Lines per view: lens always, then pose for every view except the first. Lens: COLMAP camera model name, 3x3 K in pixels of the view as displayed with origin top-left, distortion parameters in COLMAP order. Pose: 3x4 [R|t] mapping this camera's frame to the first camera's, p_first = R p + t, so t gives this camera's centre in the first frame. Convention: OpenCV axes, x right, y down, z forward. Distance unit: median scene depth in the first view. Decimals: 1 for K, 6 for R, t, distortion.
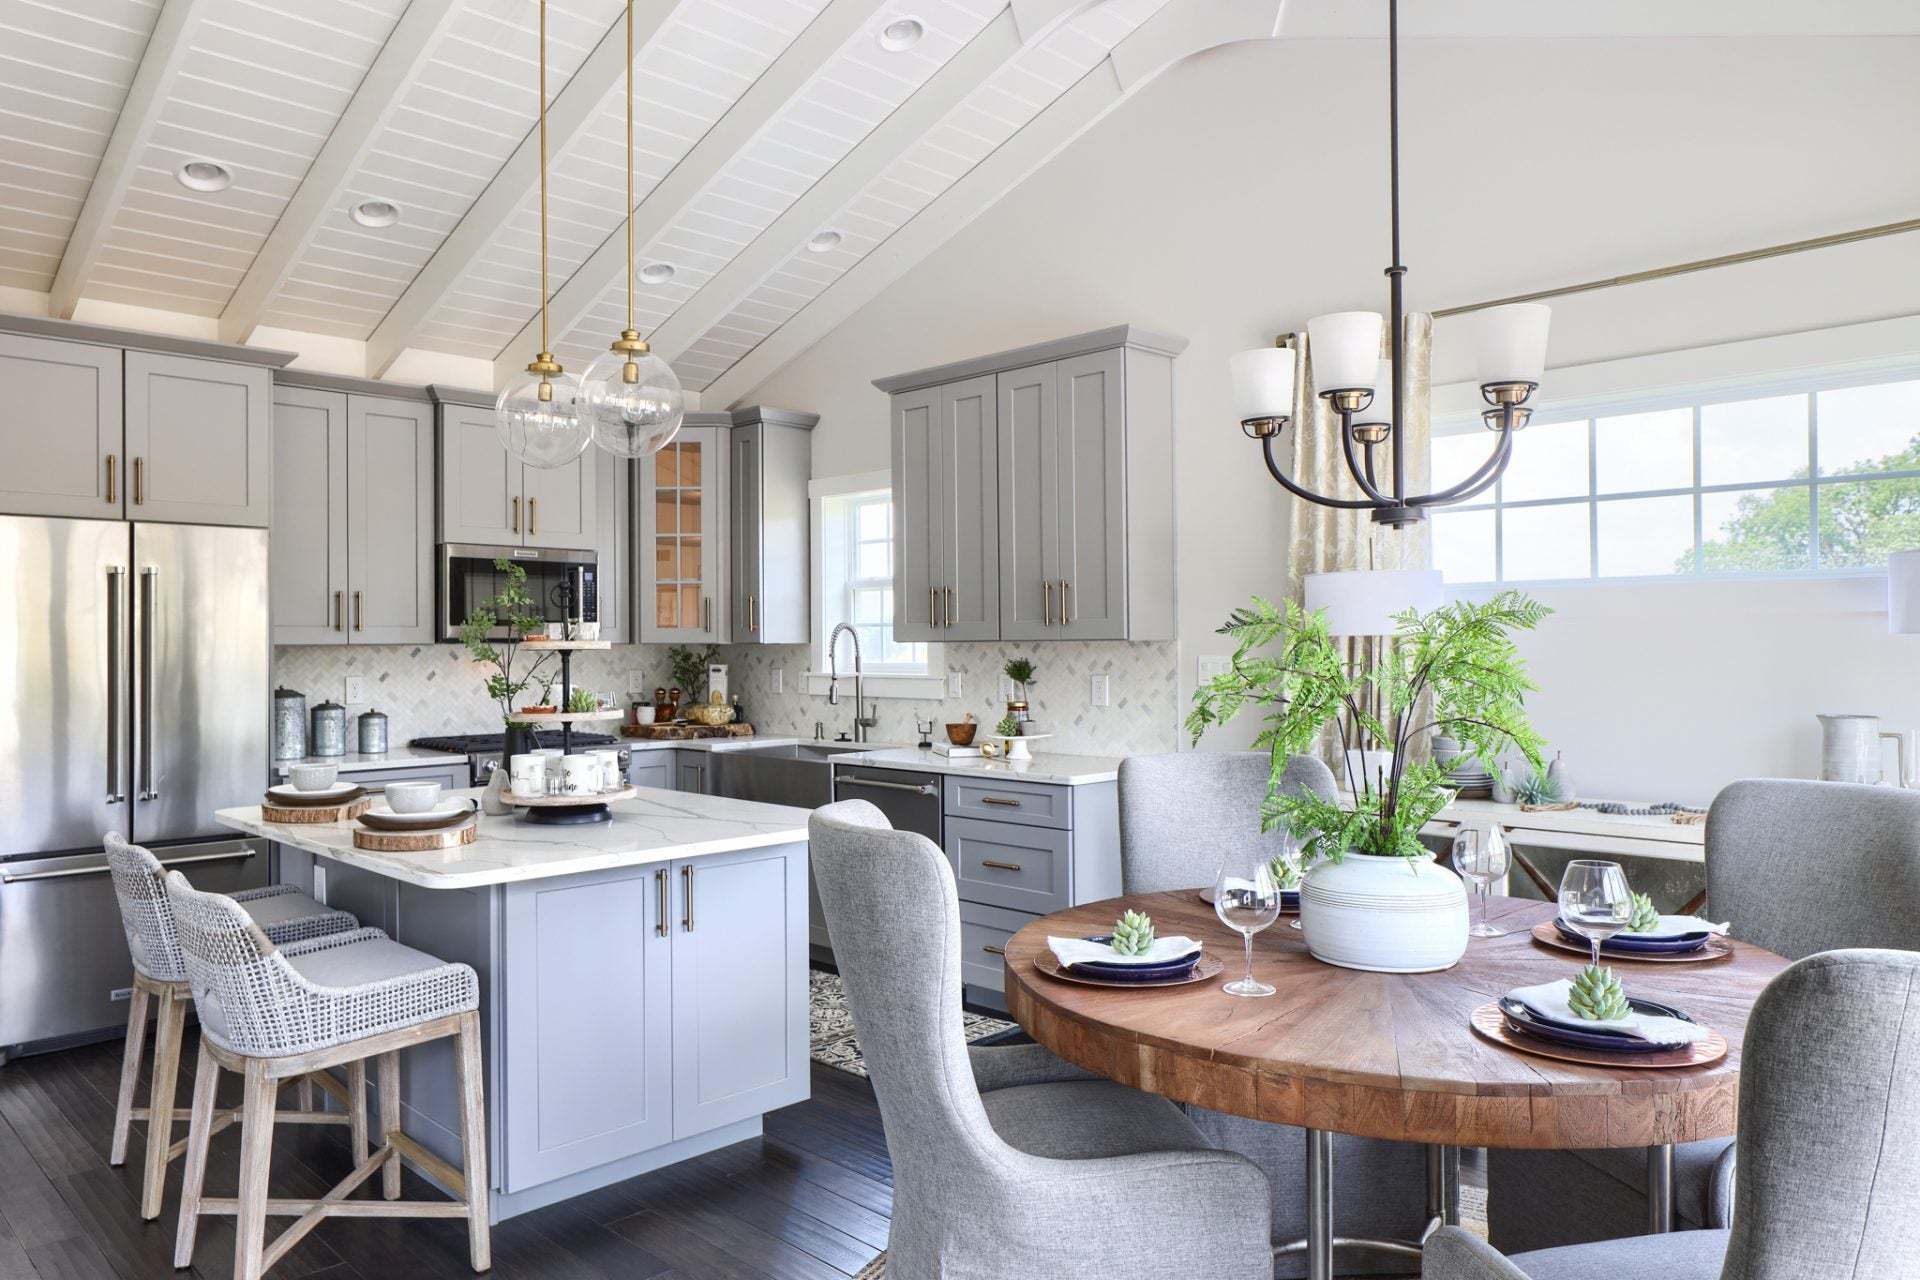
lens RADIAL K [[1279.0, 0, 928.3], [0, 1279.0, 626.6], [0, 0, 1]] dist [-0.001851, 0.001166]
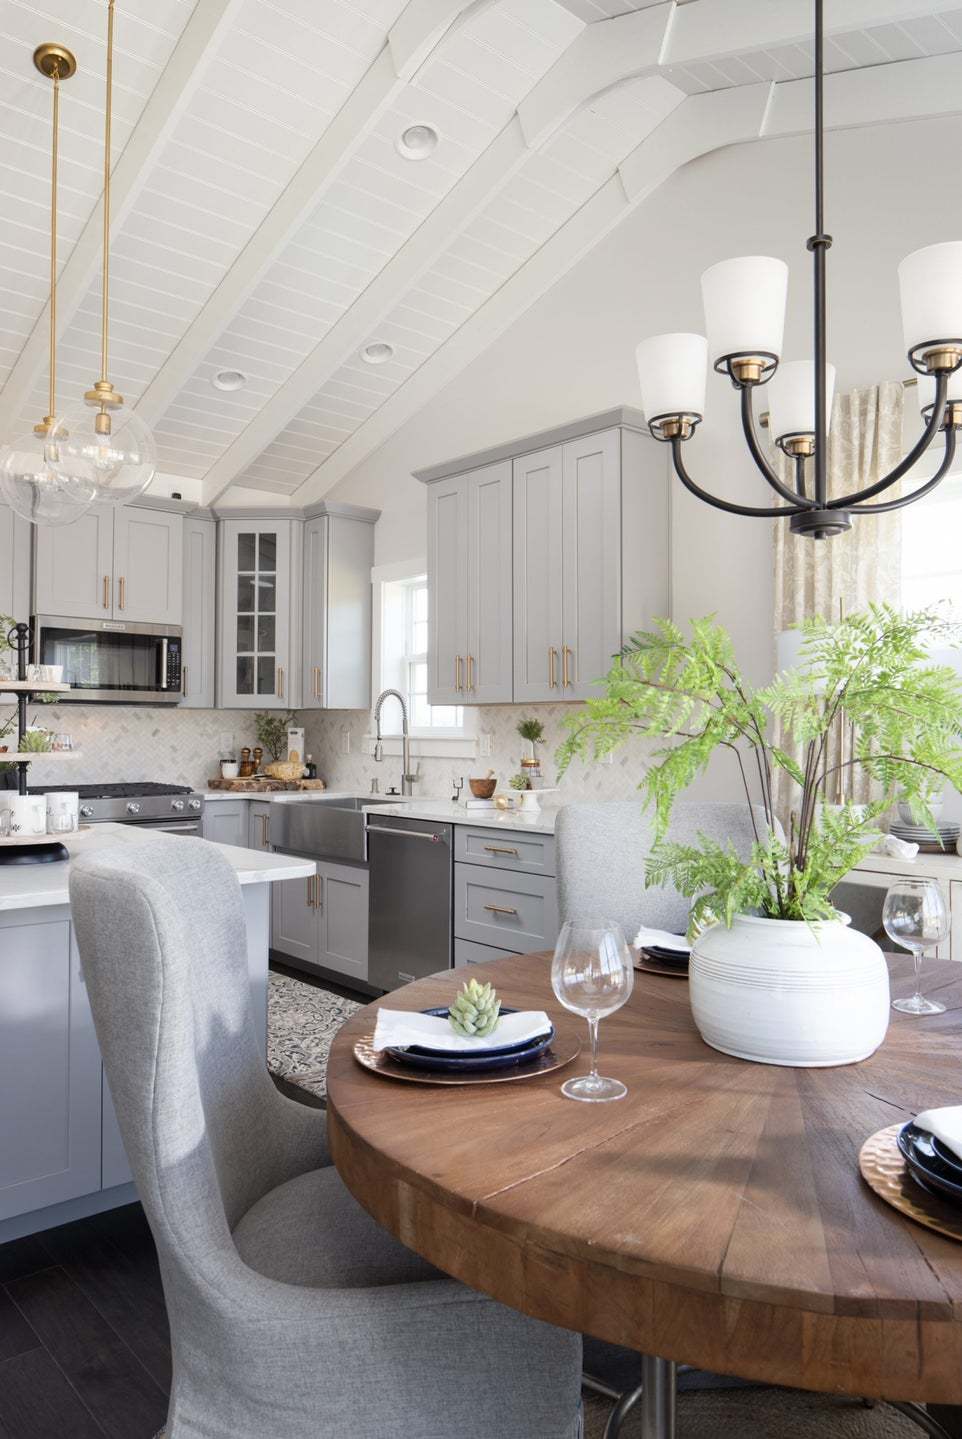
lens RADIAL K [[888.8, 0, 578.1], [0, 888.8, 718.6], [0, 0, 1]] dist [0.003647, -0.000081]
pose [[0.999395, 0.010082, -0.033300, 0.186309], [-0.010512, 0.999864, -0.012737, 0.045632], [0.033167, 0.013080, 0.999364, 0.326107]]
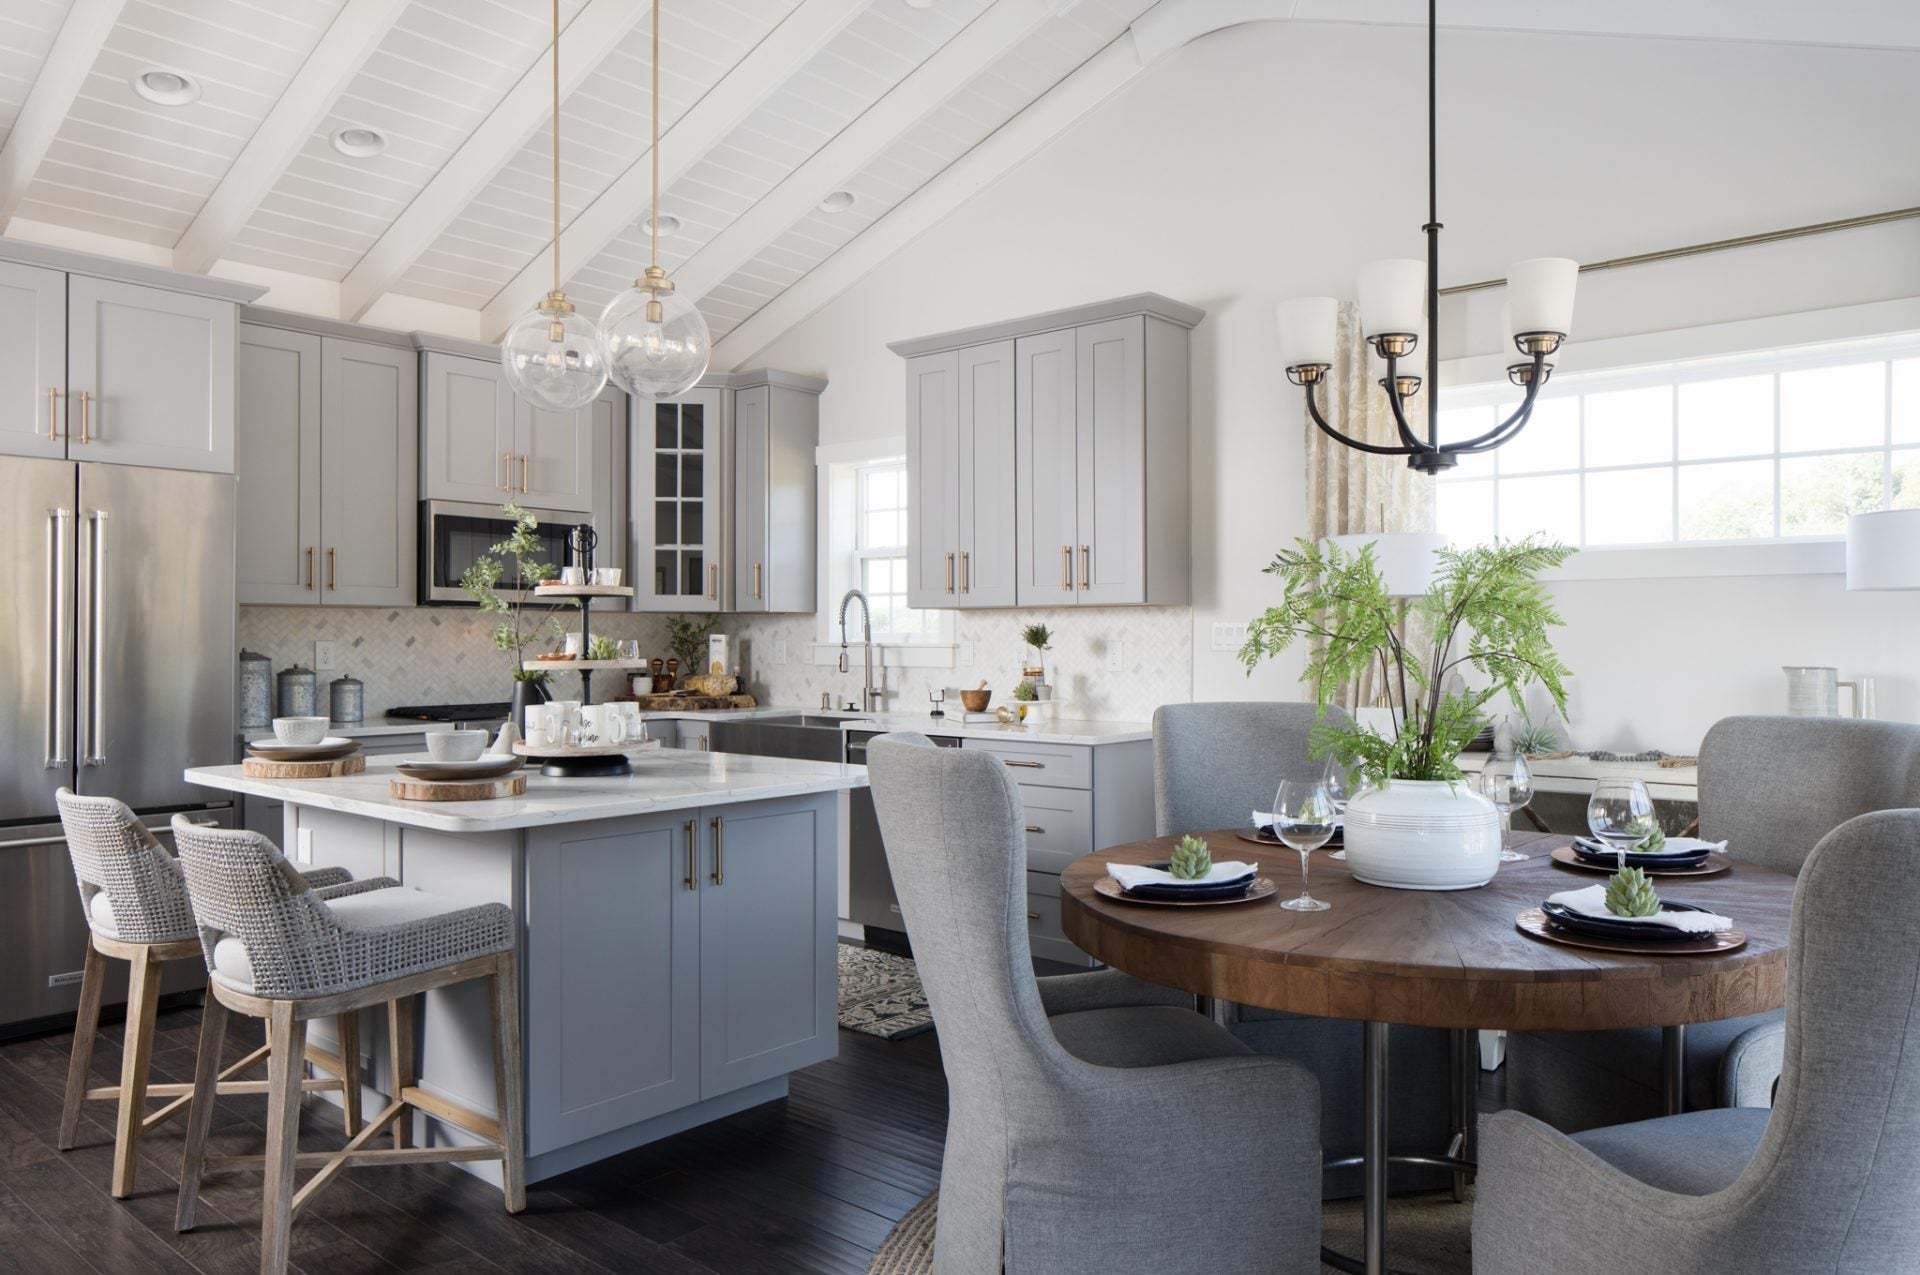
lens RADIAL K [[1283.9, 0, 1053.1], [0, 1283.9, 641.3], [0, 0, 1]] dist [0.000251, 0.000050]
pose [[0.991267, 0.006746, 0.131696, -0.064846], [-0.006909, 0.999976, 0.000781, 0.051000], [-0.131688, -0.001684, 0.991290, -0.001831]]
